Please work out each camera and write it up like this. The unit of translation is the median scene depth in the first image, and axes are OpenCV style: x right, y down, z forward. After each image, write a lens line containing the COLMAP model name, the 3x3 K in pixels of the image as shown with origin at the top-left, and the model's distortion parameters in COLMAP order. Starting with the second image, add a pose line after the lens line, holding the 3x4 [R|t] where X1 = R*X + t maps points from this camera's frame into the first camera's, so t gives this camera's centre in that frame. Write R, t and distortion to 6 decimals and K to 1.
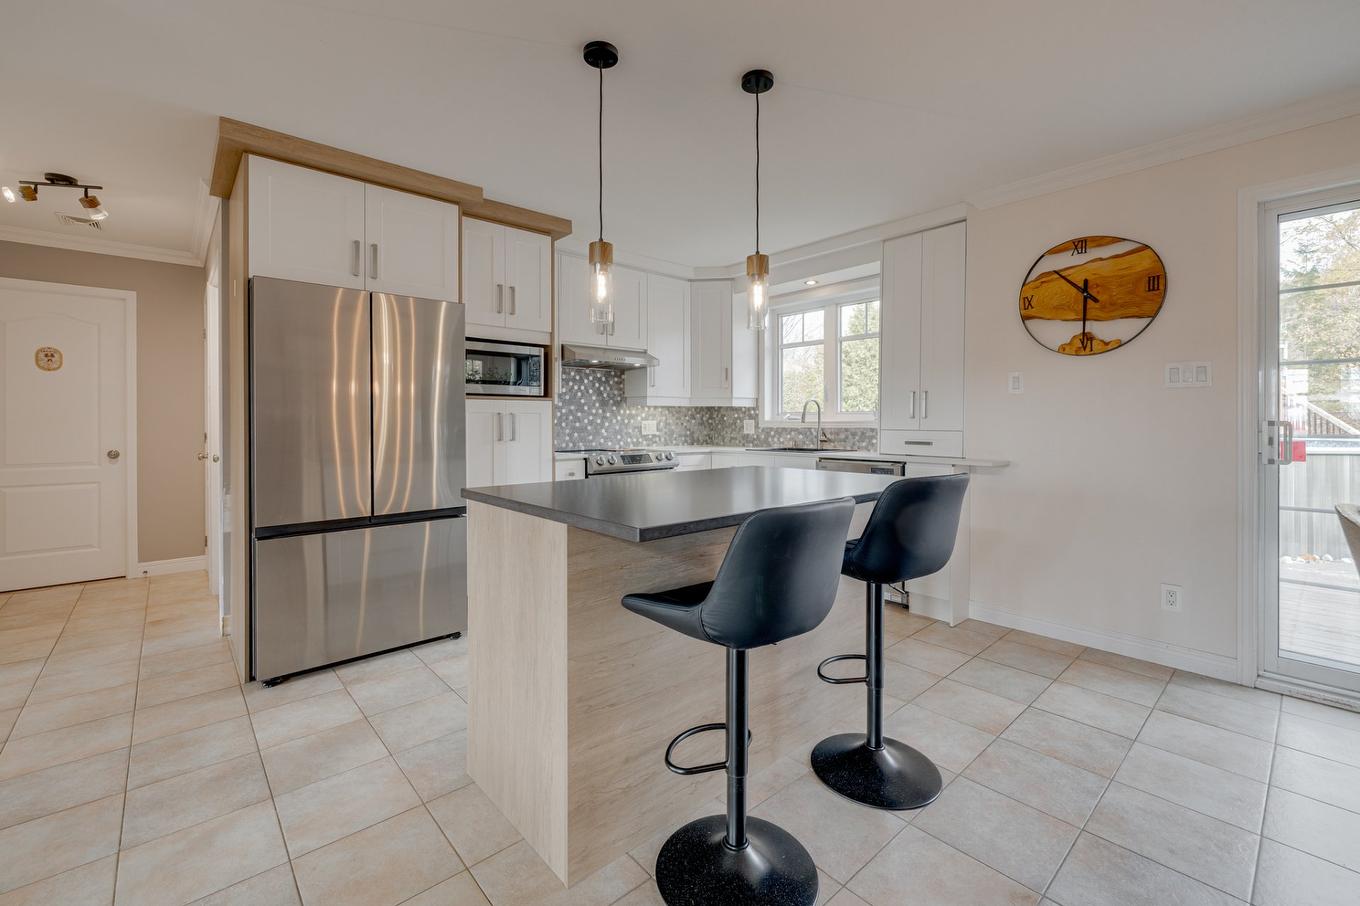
lens RADIAL K [[580.0, 0, 671.6], [0, 580.0, 426.3], [0, 0, 1]] dist [0.000880, -0.000037]
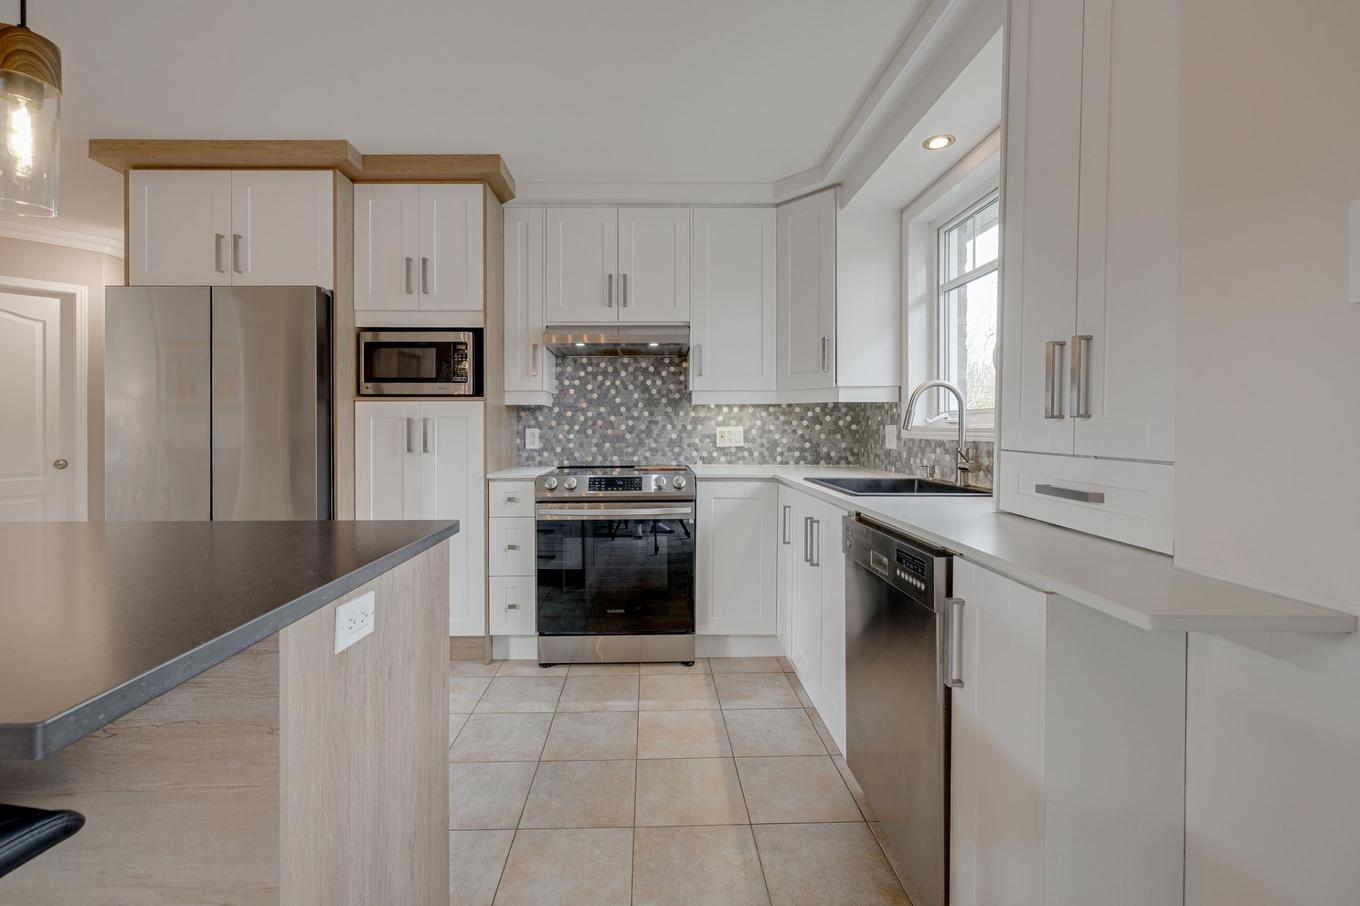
lens RADIAL K [[580.0, 0, 652.7], [0, 580.0, 432.2], [0, 0, 1]] dist [0.000880, -0.000037]
pose [[0.759859, 0.005976, -0.650060, 0.364547], [-0.004172, 0.999982, 0.004317, -0.005858], [0.650074, -0.000568, 0.759870, 0.457283]]
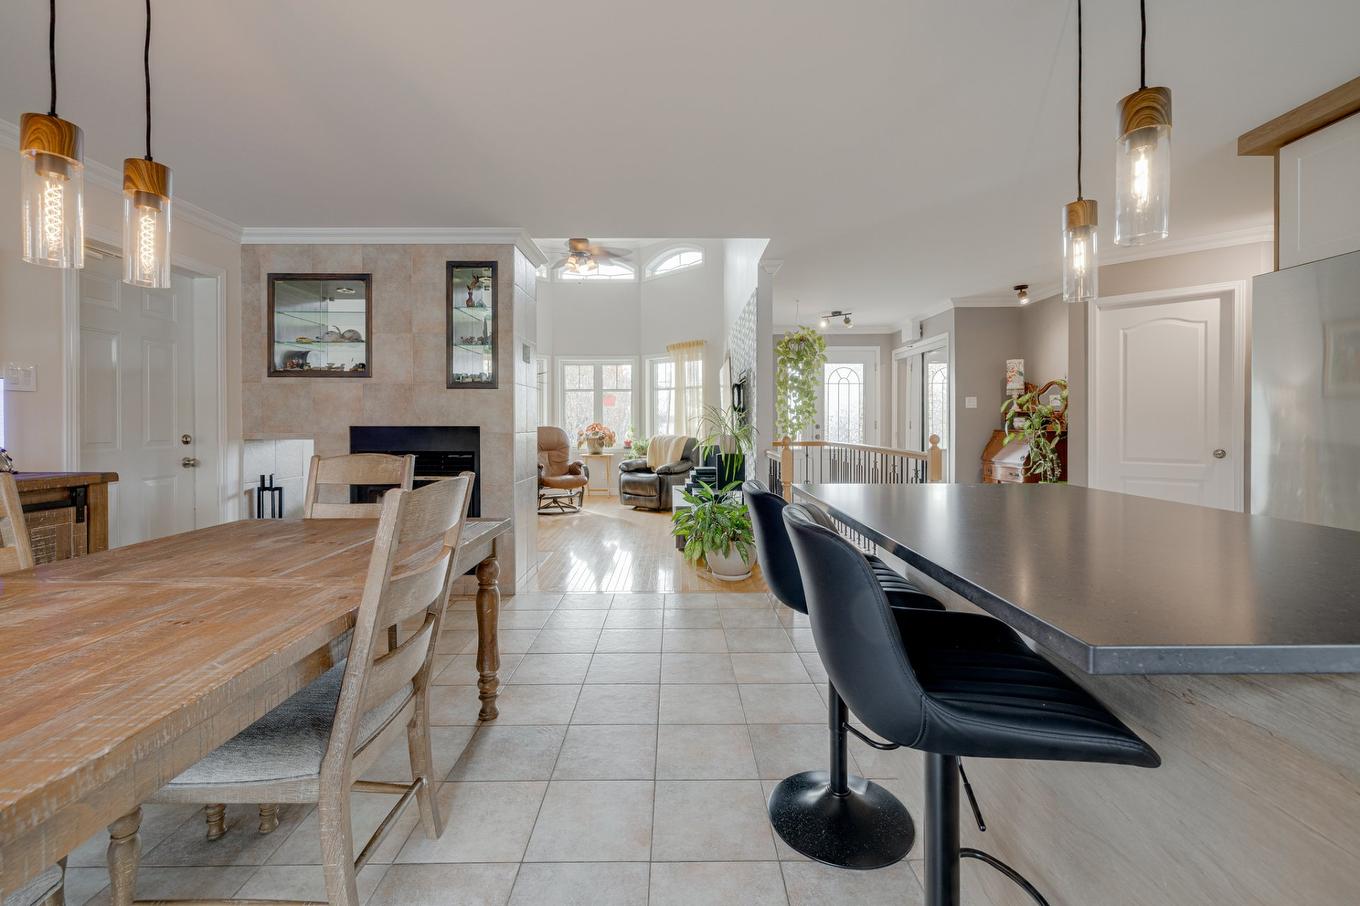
lens RADIAL K [[580.0, 0, 676.7], [0, 580.0, 422.9], [0, 0, 1]] dist [0.000880, -0.000037]
pose [[-0.650741, 0.005588, -0.759279, 0.414972], [-0.004152, 0.999932, 0.010918, -0.006149], [0.759288, 0.010257, -0.650673, 0.529890]]
